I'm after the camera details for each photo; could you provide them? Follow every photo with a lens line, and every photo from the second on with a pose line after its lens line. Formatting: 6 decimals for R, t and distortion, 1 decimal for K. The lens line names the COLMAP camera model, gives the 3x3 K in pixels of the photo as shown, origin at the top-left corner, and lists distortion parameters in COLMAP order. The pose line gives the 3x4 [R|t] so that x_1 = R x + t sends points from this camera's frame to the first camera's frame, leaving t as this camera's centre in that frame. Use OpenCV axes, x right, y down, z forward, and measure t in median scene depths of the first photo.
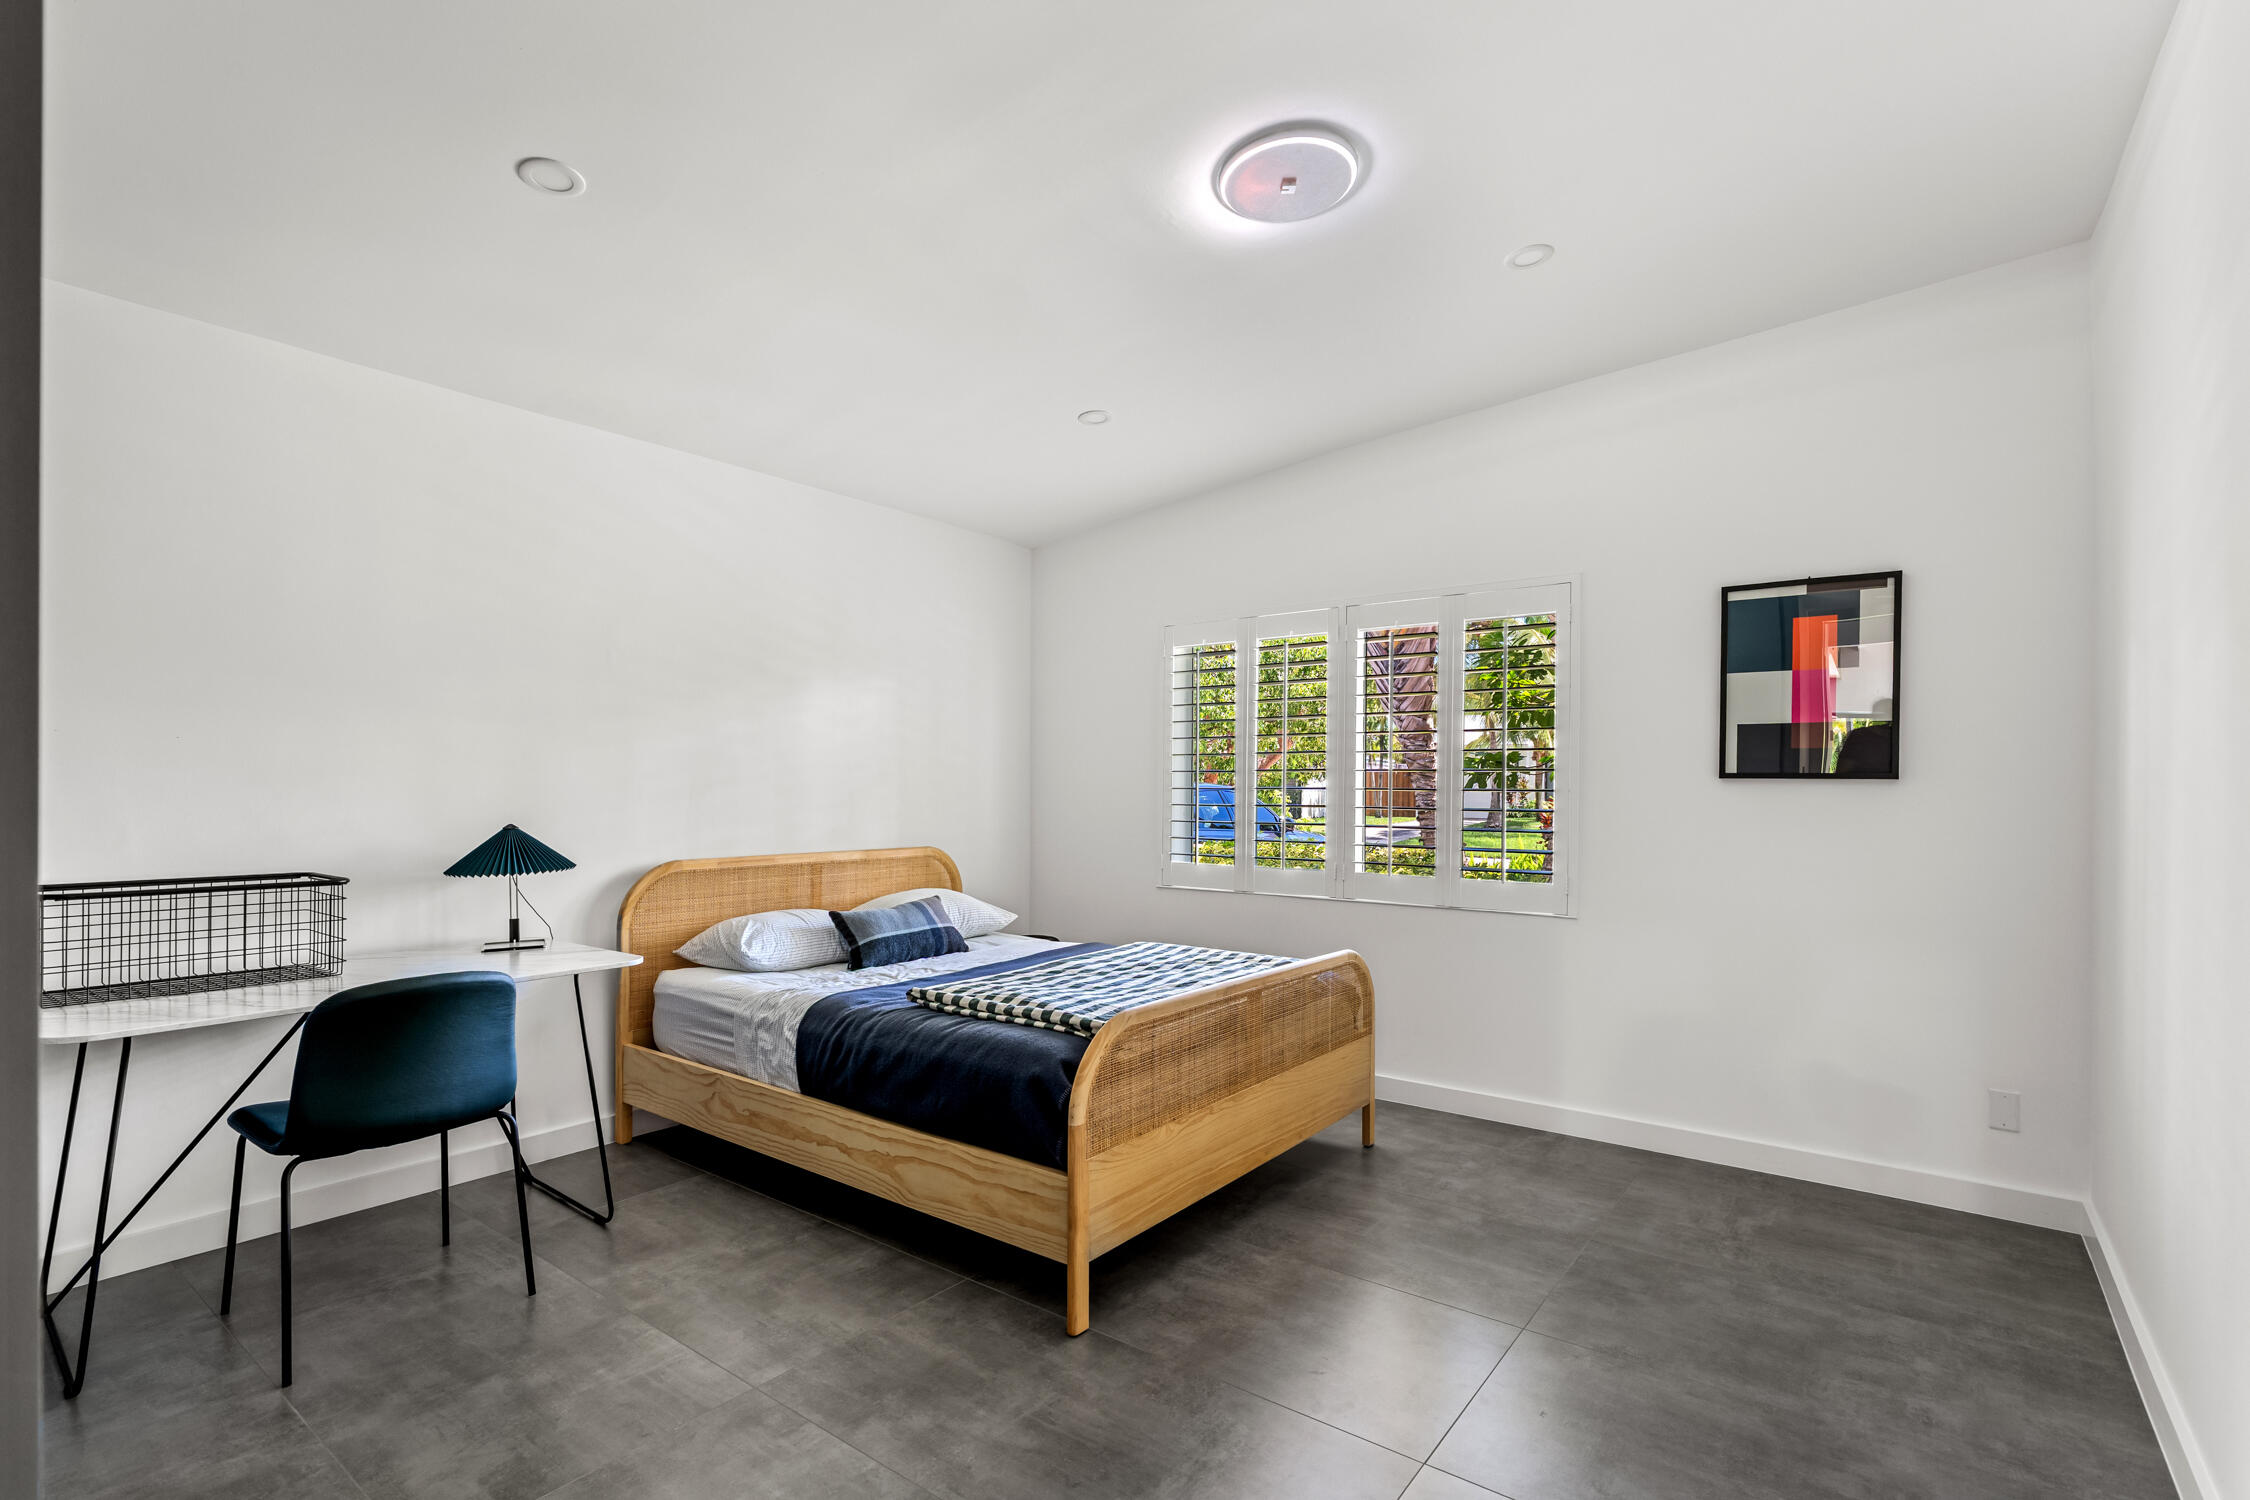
lens RADIAL K [[1051.9, 0, 1126.8], [0, 1051.9, 782.0], [0, 0, 1]] dist [-0.057505, 0.000083]
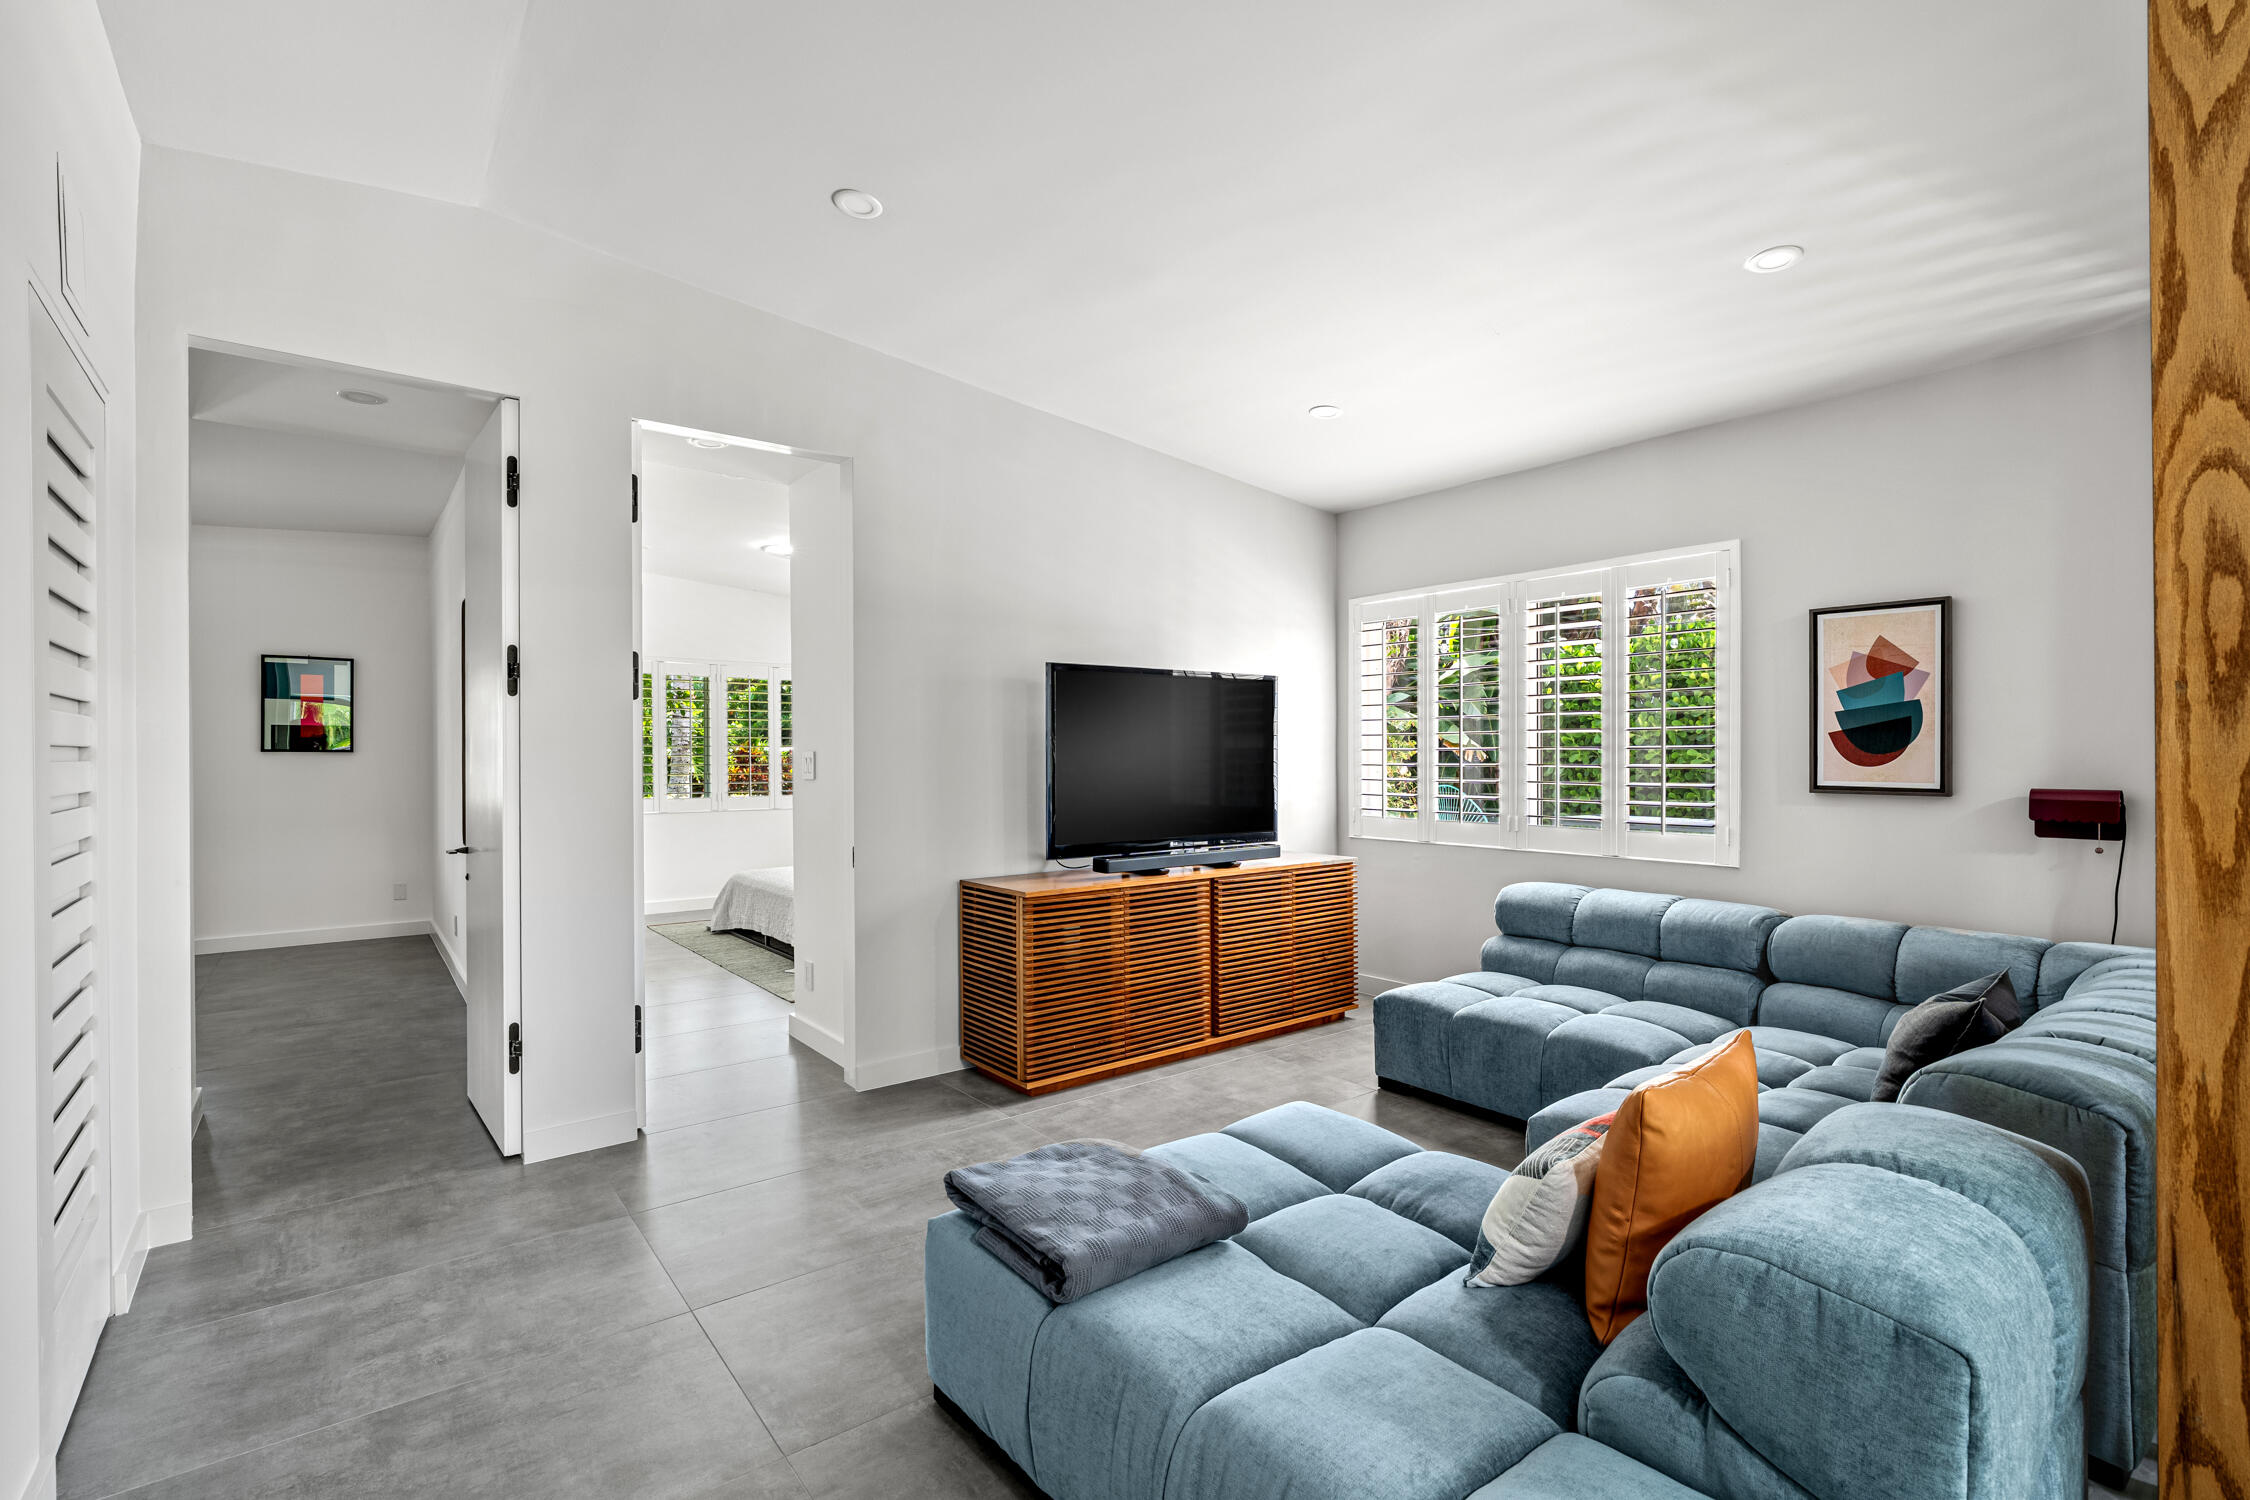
lens RADIAL K [[1012.7, 0, 1125.0], [0, 1012.7, 750.0], [0, 0, 1]] dist [-0.051035, 0.000072]
pose [[0.266277, -0.000013, 0.963896, -0.792283], [0.007148, 0.999973, -0.001961, 0.008037], [-0.963870, 0.007412, 0.266270, -1.111635]]
